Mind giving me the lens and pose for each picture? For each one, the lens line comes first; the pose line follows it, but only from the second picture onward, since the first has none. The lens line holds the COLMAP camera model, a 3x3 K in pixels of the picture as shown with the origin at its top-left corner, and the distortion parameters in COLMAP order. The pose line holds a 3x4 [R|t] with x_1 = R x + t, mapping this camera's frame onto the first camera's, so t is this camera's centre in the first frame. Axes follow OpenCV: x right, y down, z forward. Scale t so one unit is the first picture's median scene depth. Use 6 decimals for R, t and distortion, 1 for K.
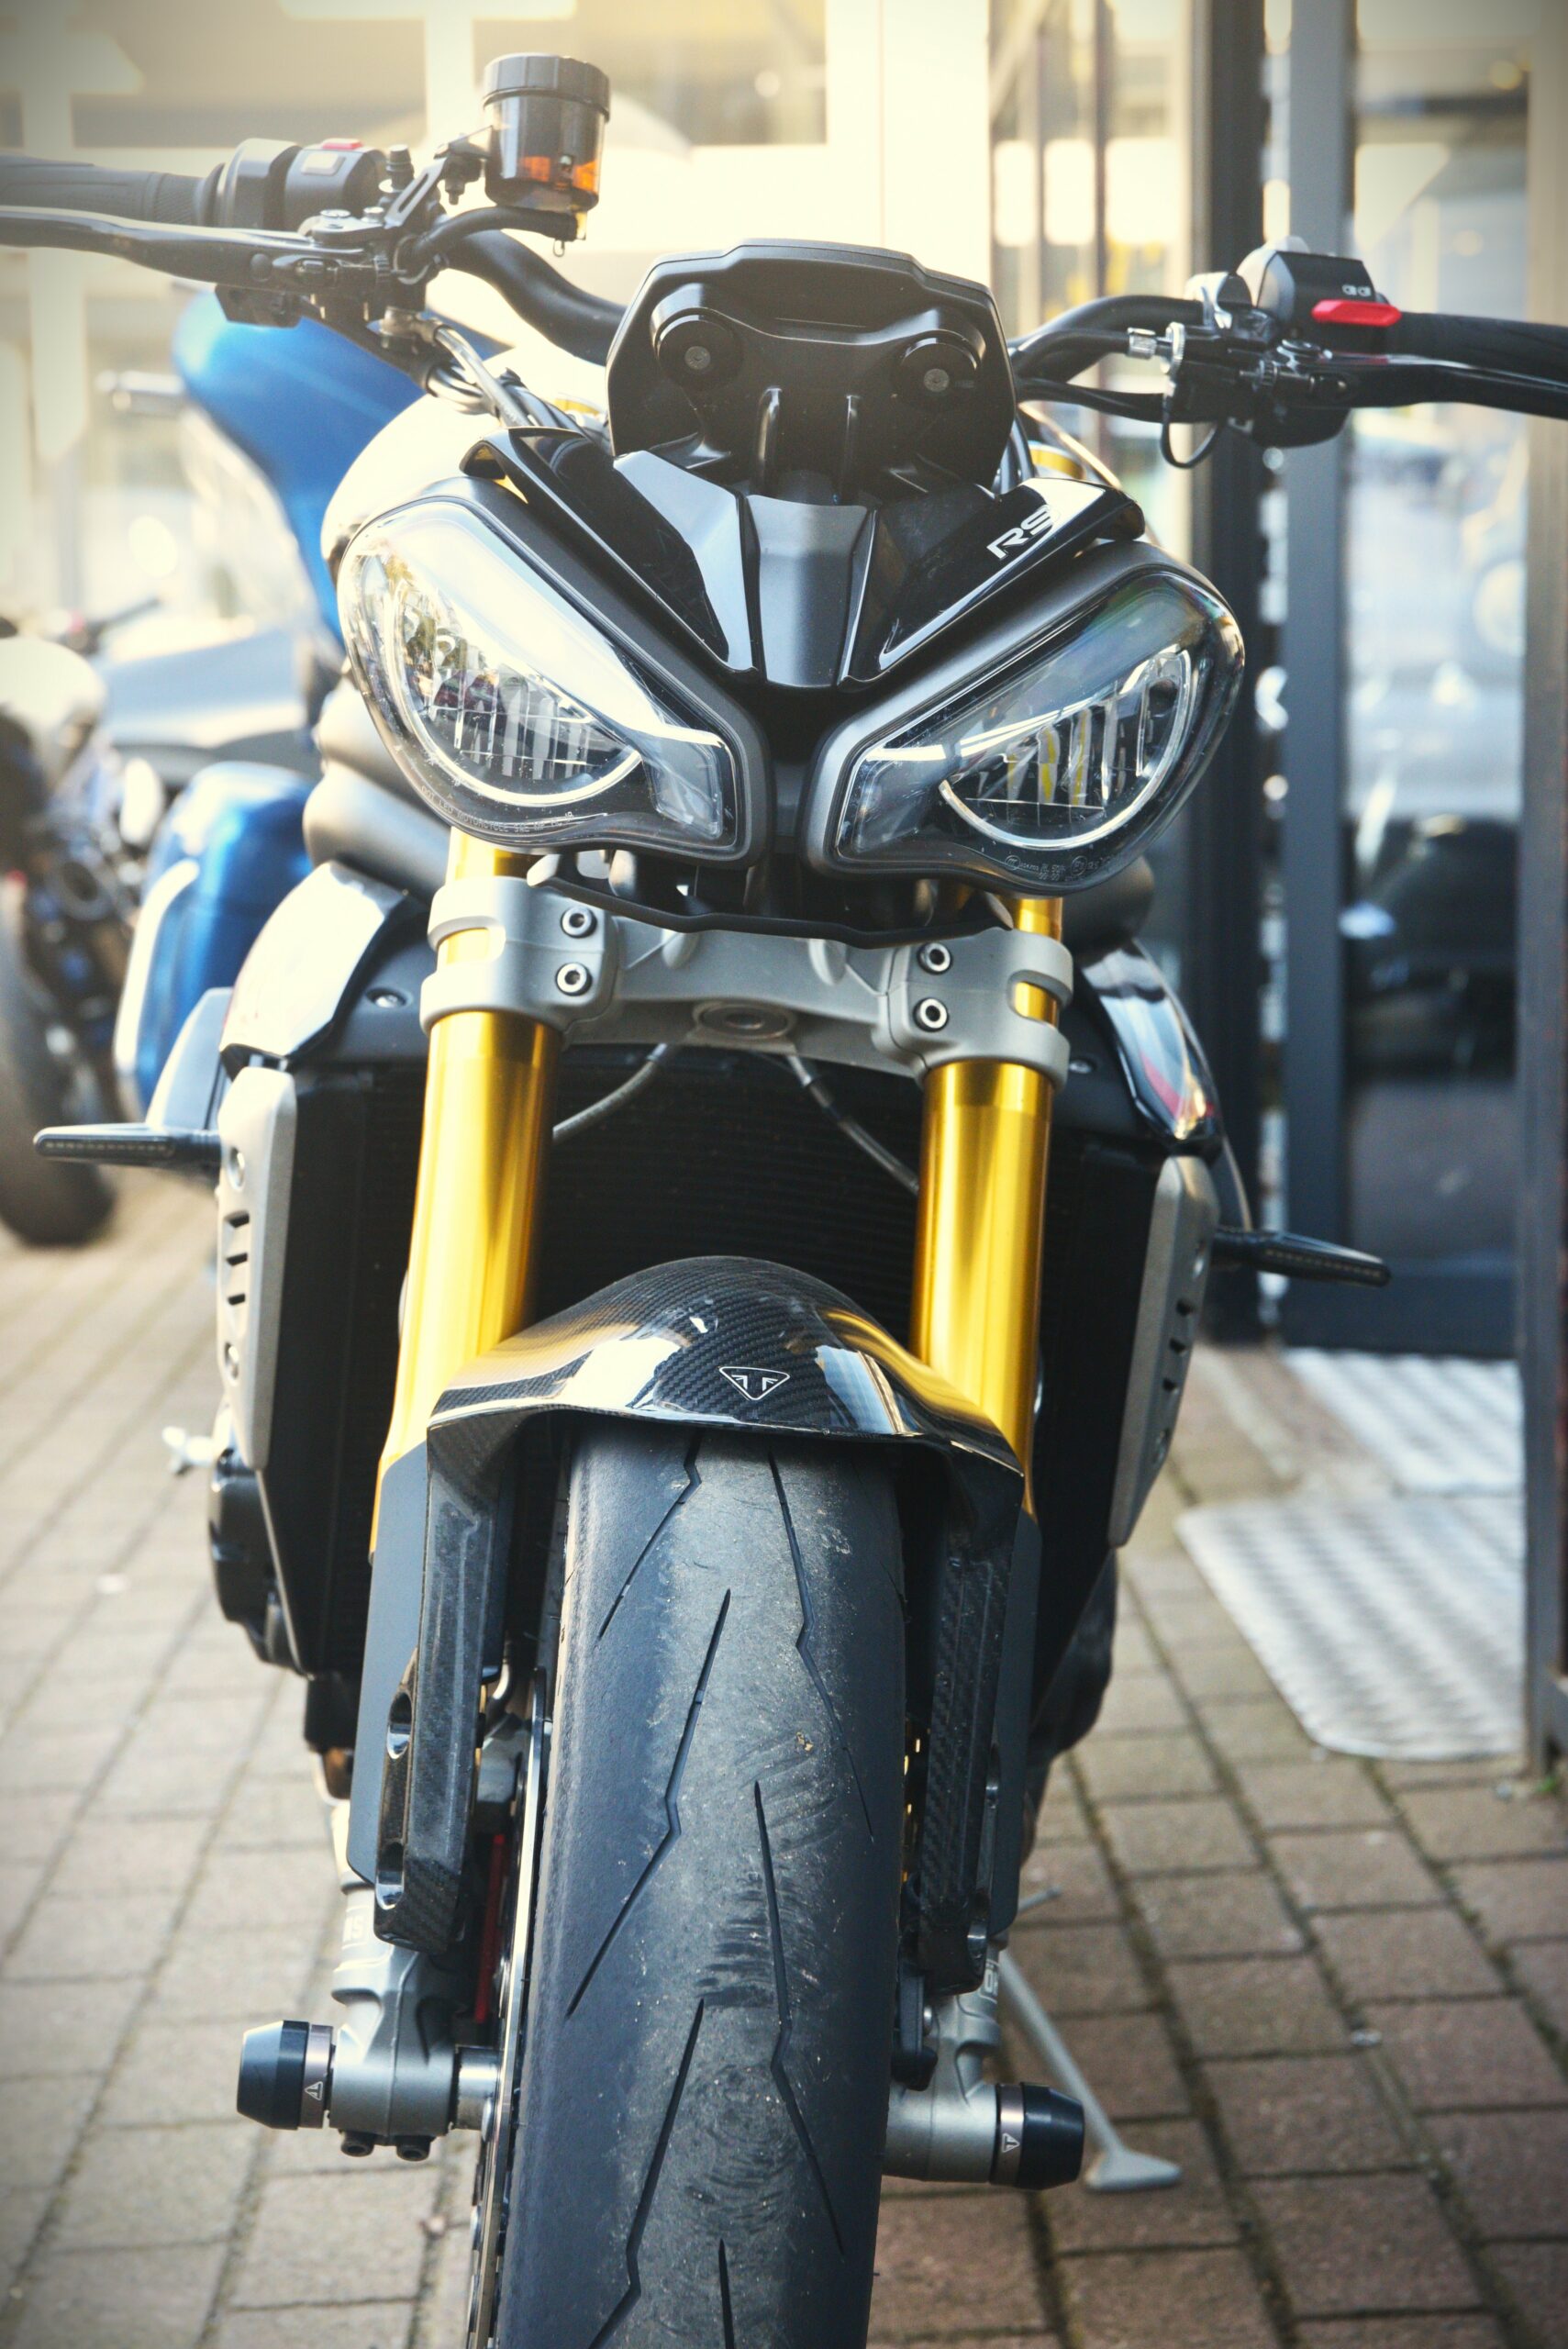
lens RADIAL K [[4691.4, 0, 784.0], [0, 4691.4, 1174.5], [0, 0, 1]] dist [0.232892, 0.255441]
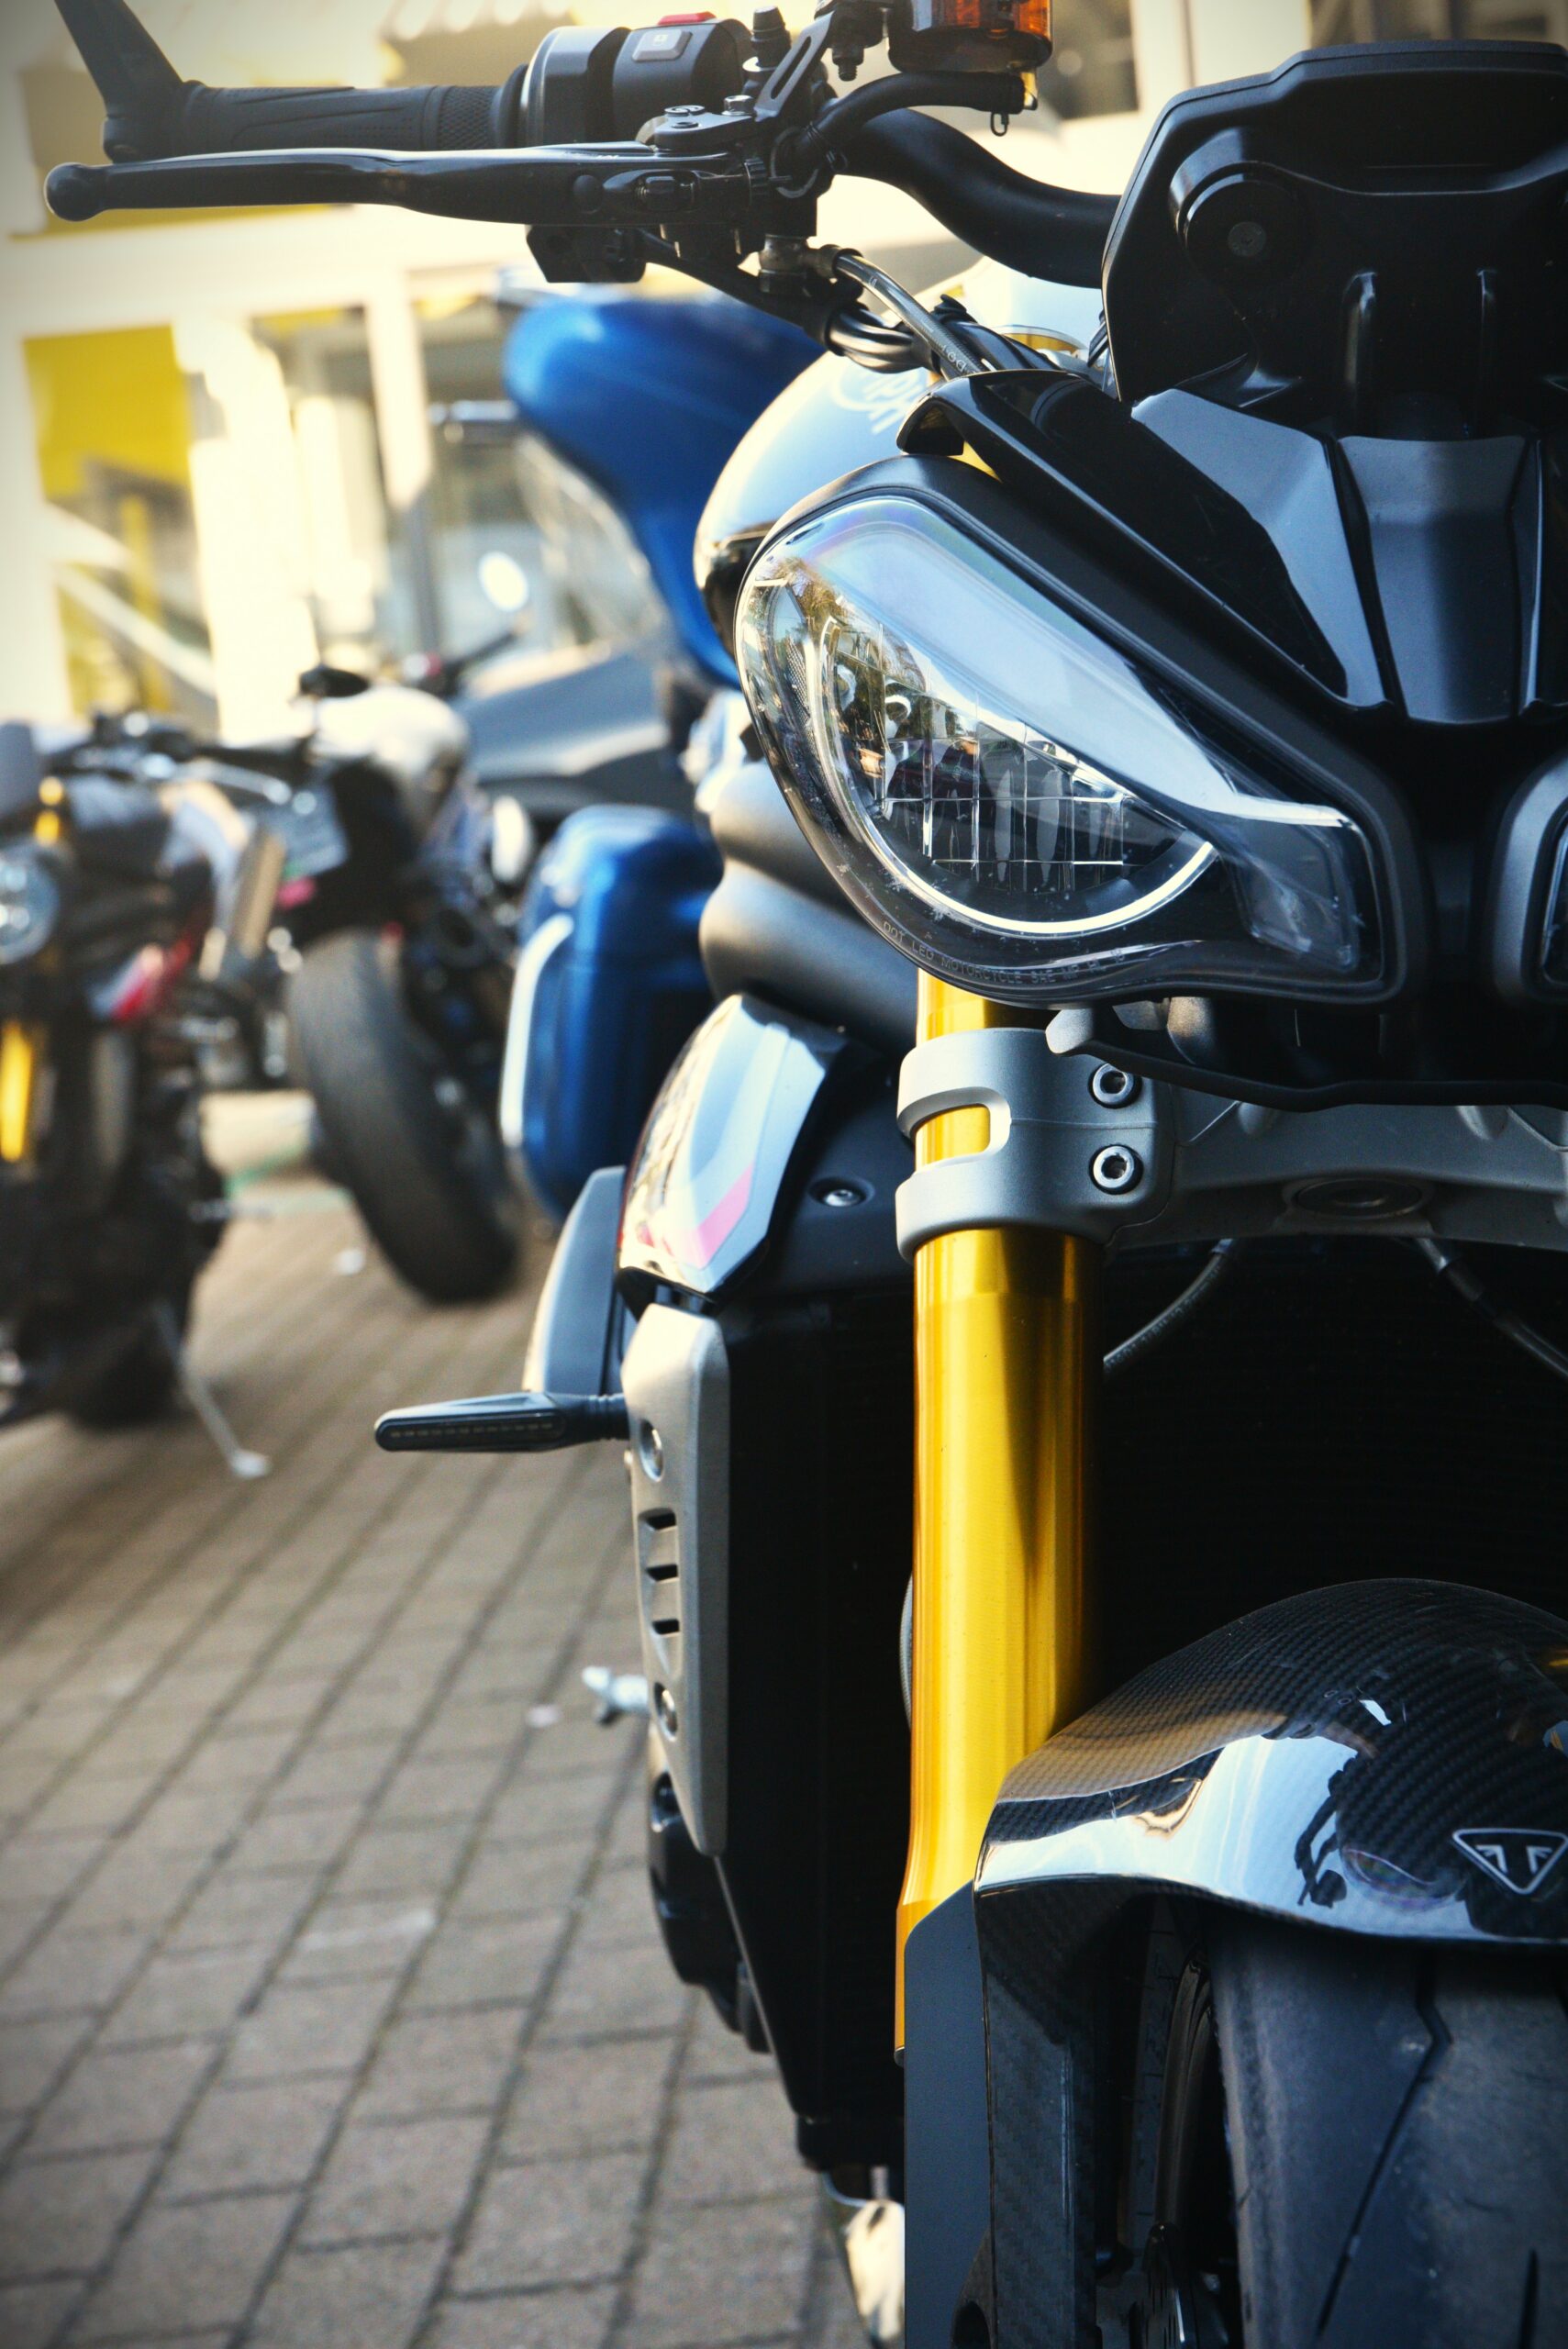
lens RADIAL K [[4691.4, 0, 784.0], [0, 4691.4, 1174.5], [0, 0, 1]] dist [0.232892, 0.255441]
pose [[0.993137, -0.081513, -0.083866, -0.033426], [0.081709, 0.996656, -0.001099, -0.041483], [0.083676, -0.005761, 0.996476, 0.294120]]
